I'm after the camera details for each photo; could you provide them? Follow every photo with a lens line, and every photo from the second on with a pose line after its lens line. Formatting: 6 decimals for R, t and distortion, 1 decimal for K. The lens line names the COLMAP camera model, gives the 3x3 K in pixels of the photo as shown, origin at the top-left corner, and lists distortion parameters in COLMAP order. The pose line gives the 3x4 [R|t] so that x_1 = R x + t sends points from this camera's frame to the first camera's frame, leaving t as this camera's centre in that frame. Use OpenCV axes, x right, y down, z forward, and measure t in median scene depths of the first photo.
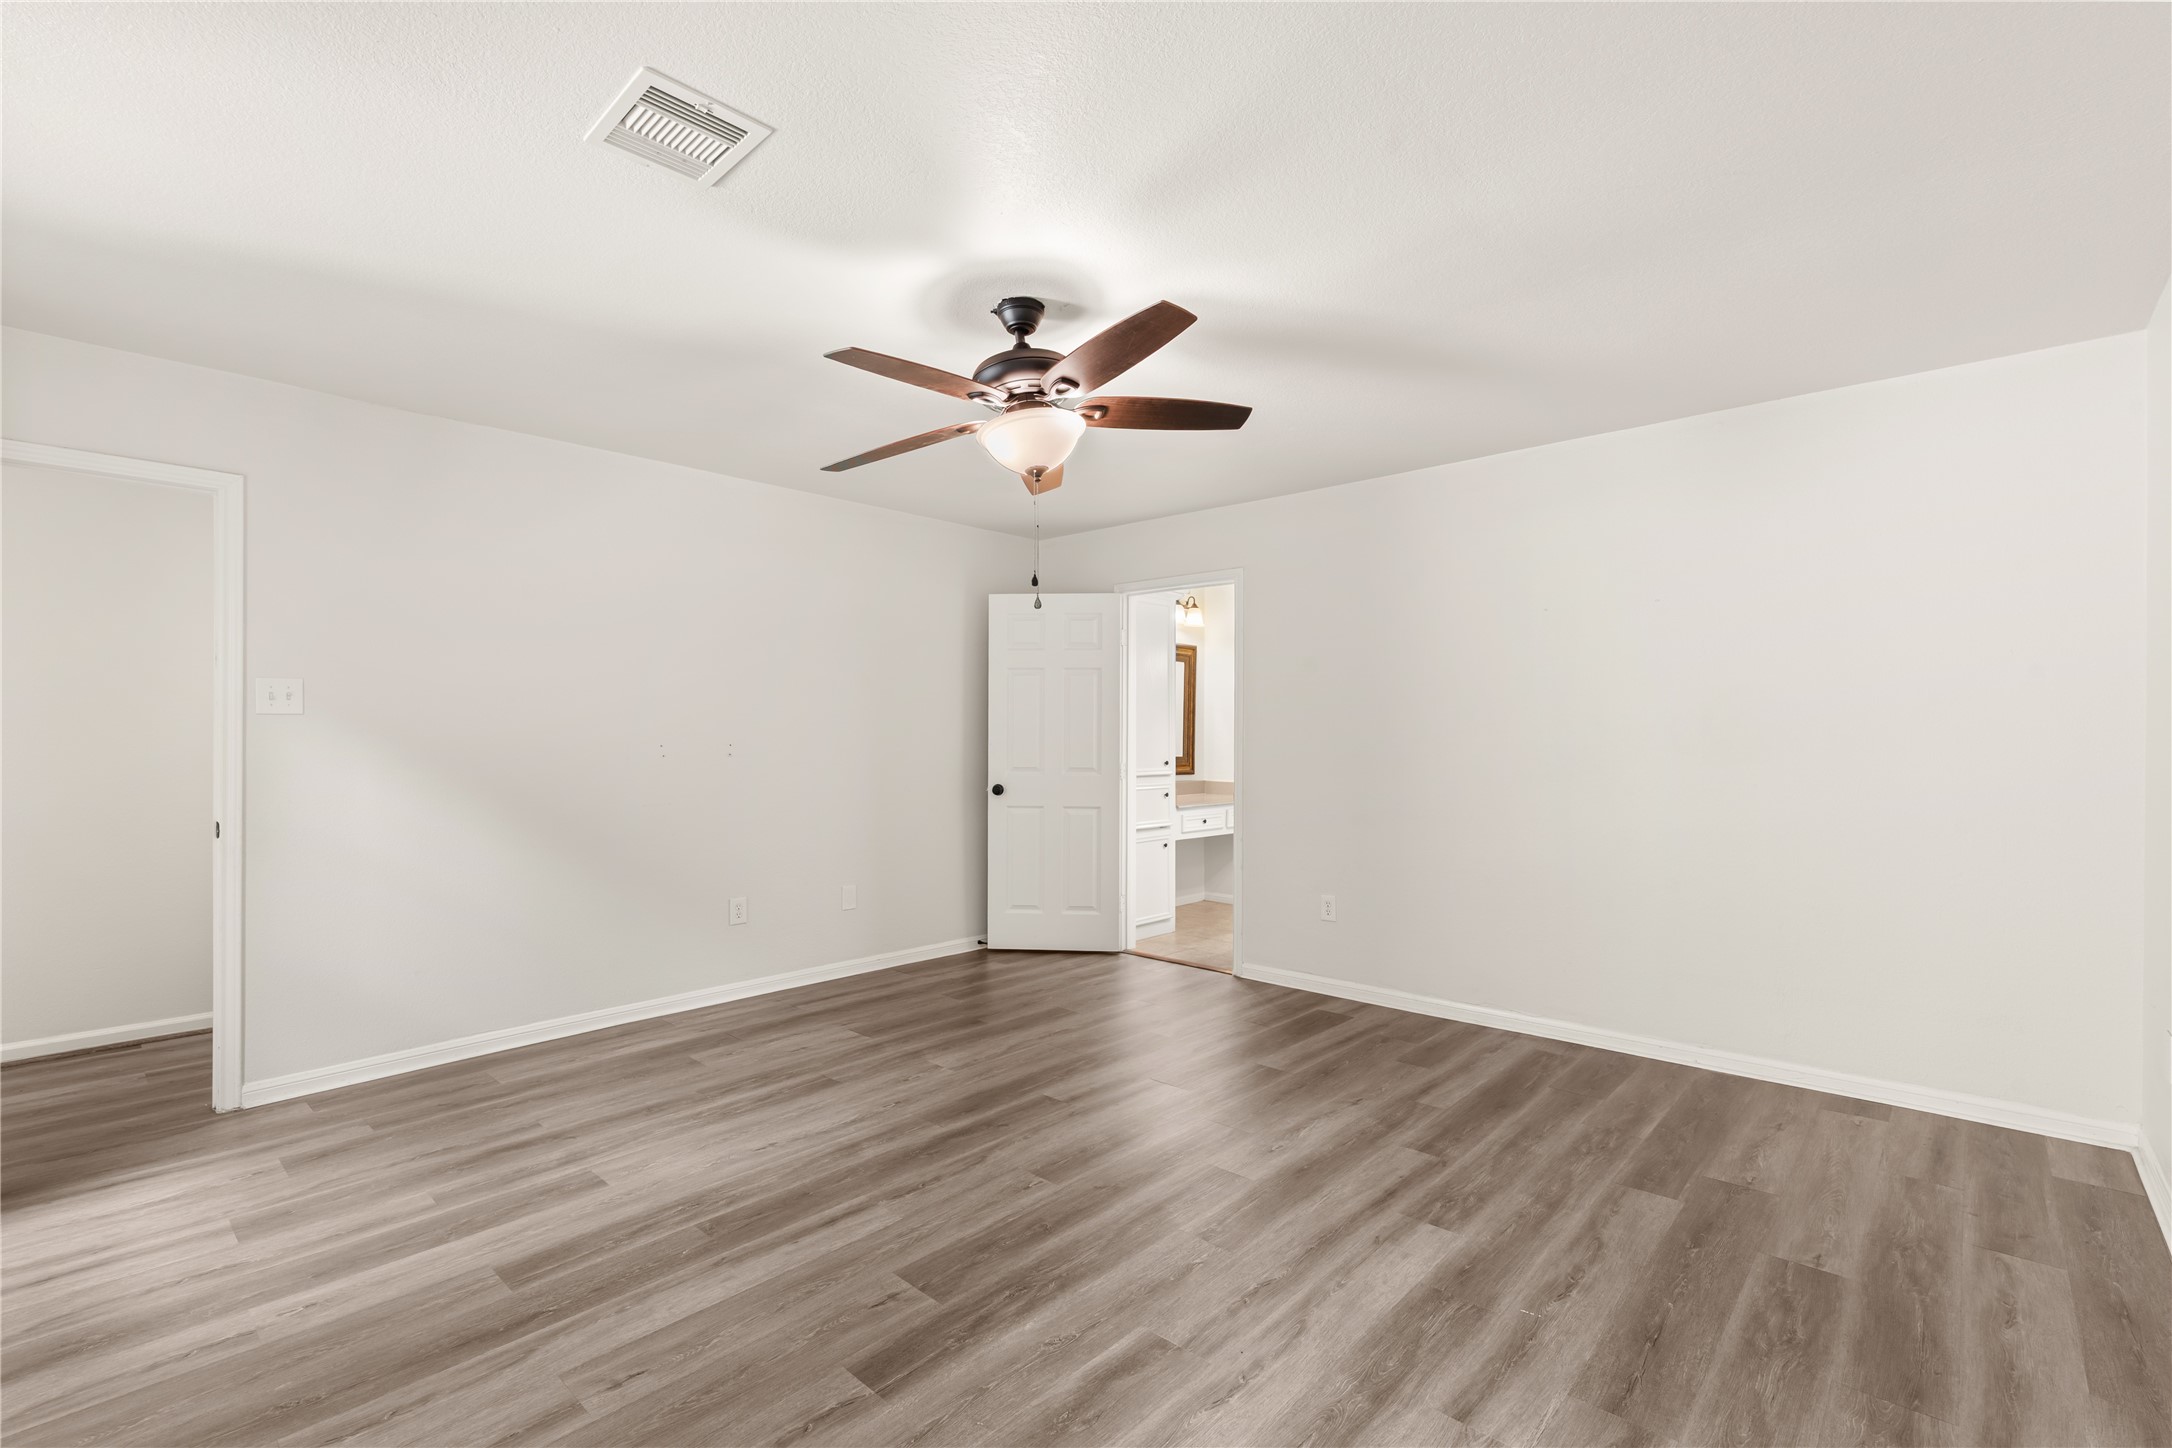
lens RADIAL K [[958.4, 0, 1096.7], [0, 958.4, 733.6], [0, 0, 1]] dist [-0.007467, 0.000686]
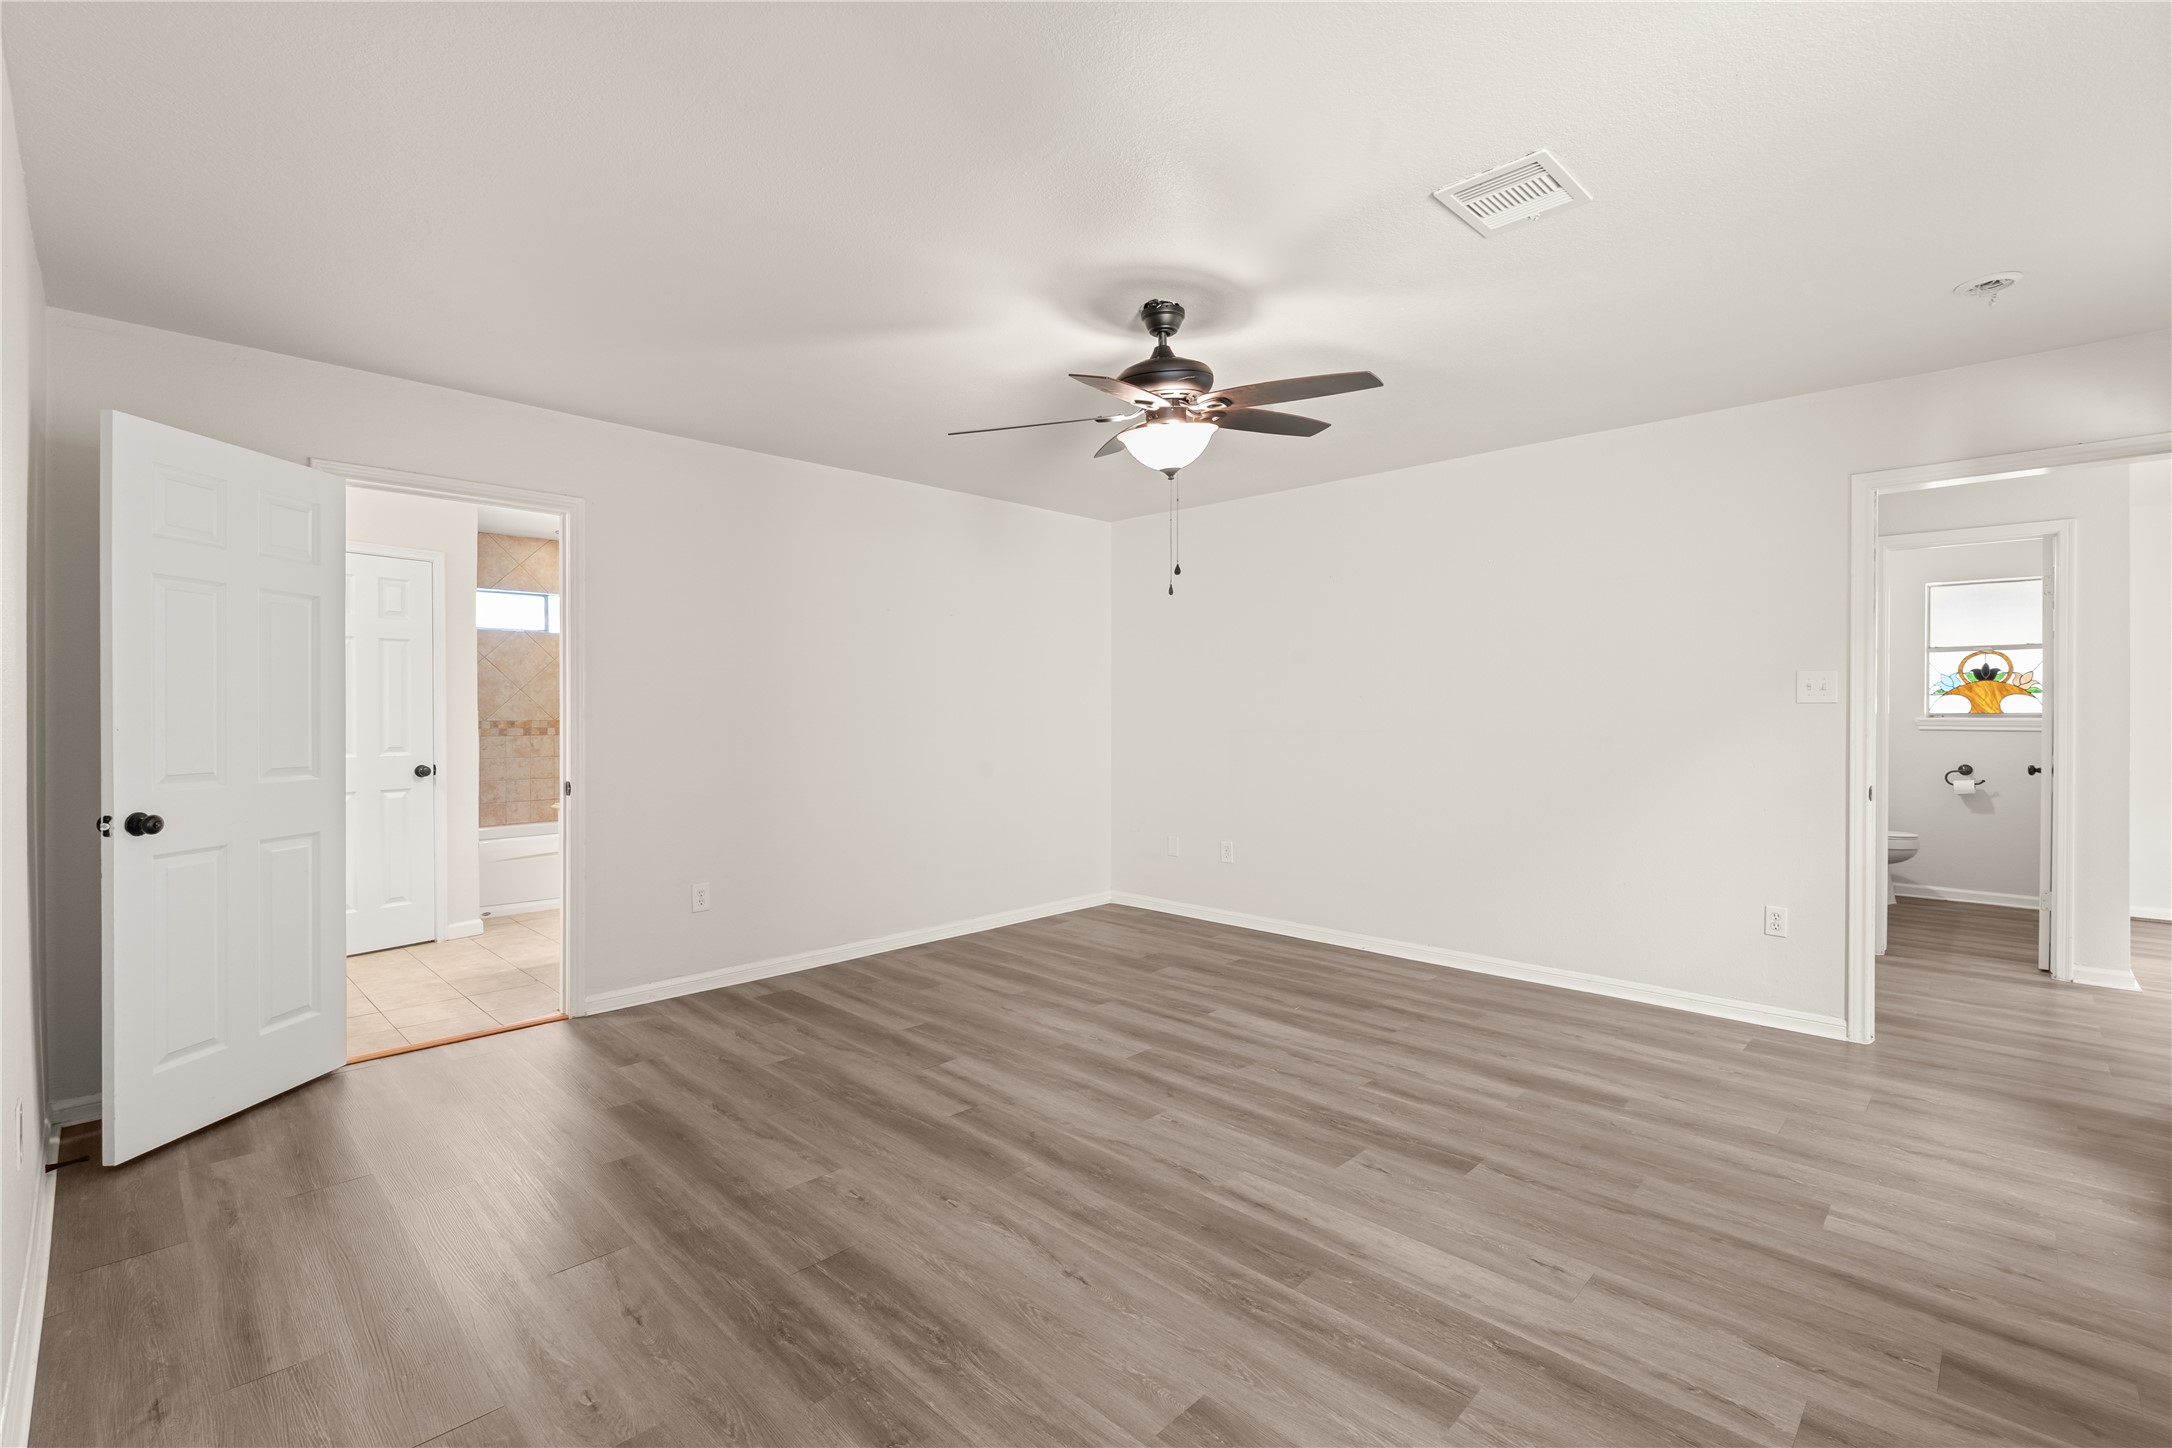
lens RADIAL K [[958.4, 0, 1070.8], [0, 958.4, 710.6], [0, 0, 1]] dist [-0.007467, 0.000686]
pose [[0.049706, -0.001394, 0.998763, -1.134939], [0.000027, 0.999999, 0.001394, 0.001077], [-0.998764, -0.000042, 0.049706, 1.027420]]
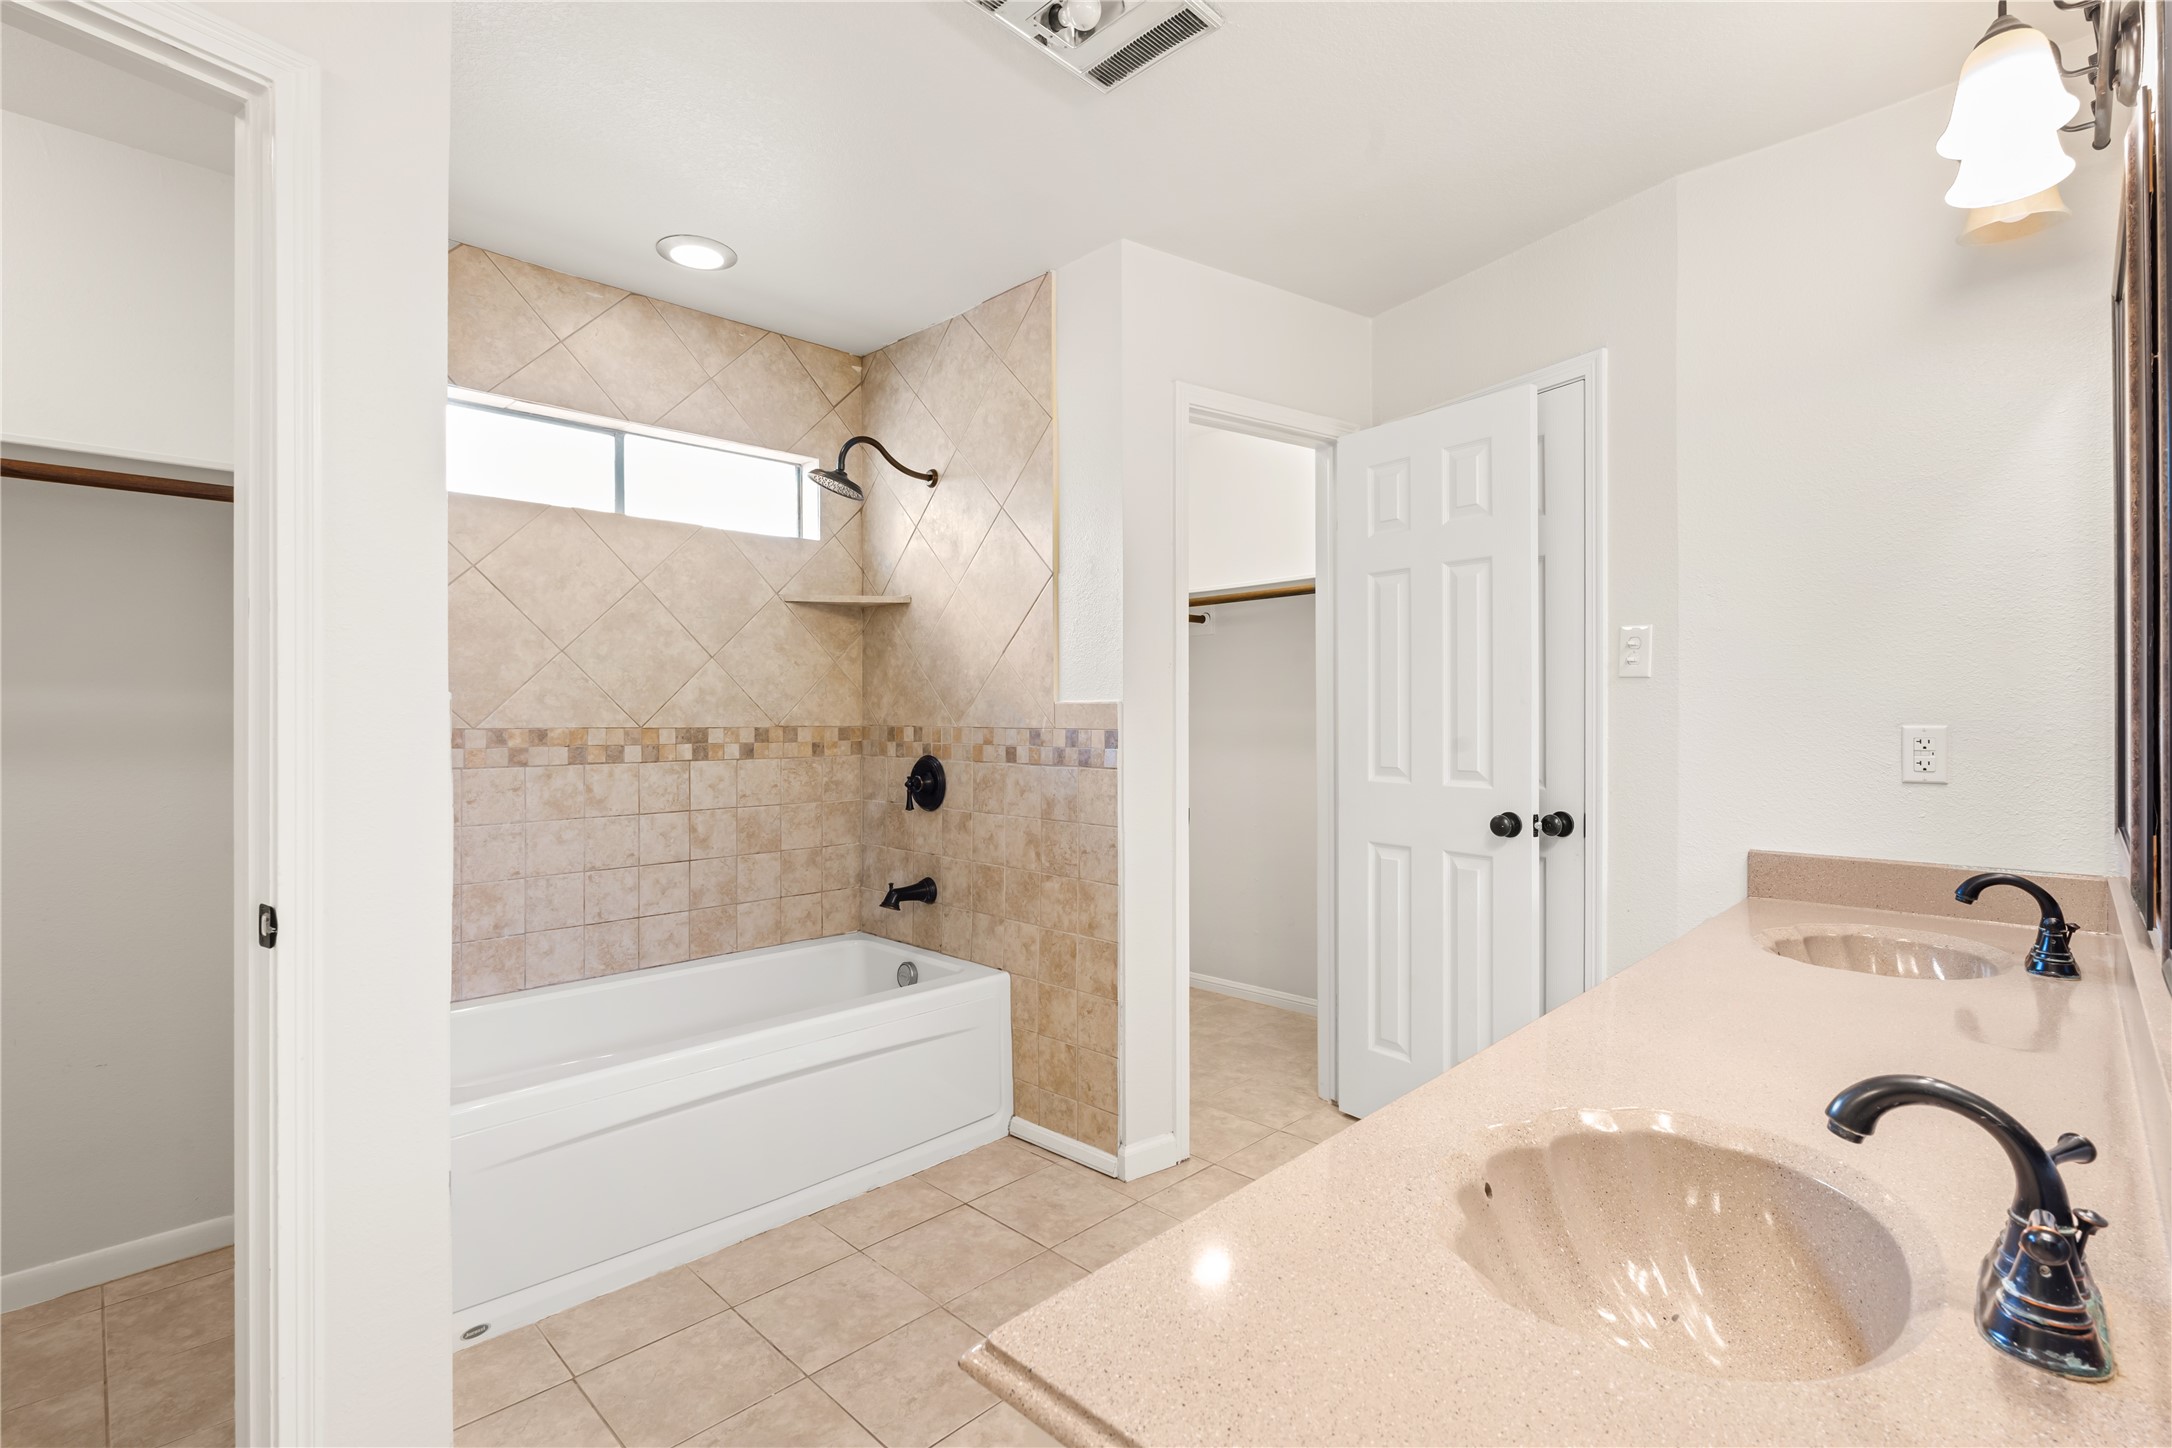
lens RADIAL K [[1003.8, 0, 1086.7], [0, 1003.8, 717.3], [0, 0, 1]] dist [0.001311, 0.000379]
pose [[0.022724, -0.000952, 0.999741, 0.234336], [0.001021, 0.999999, 0.000929, 0.019170], [-0.999741, 0.001000, 0.022725, 2.002505]]
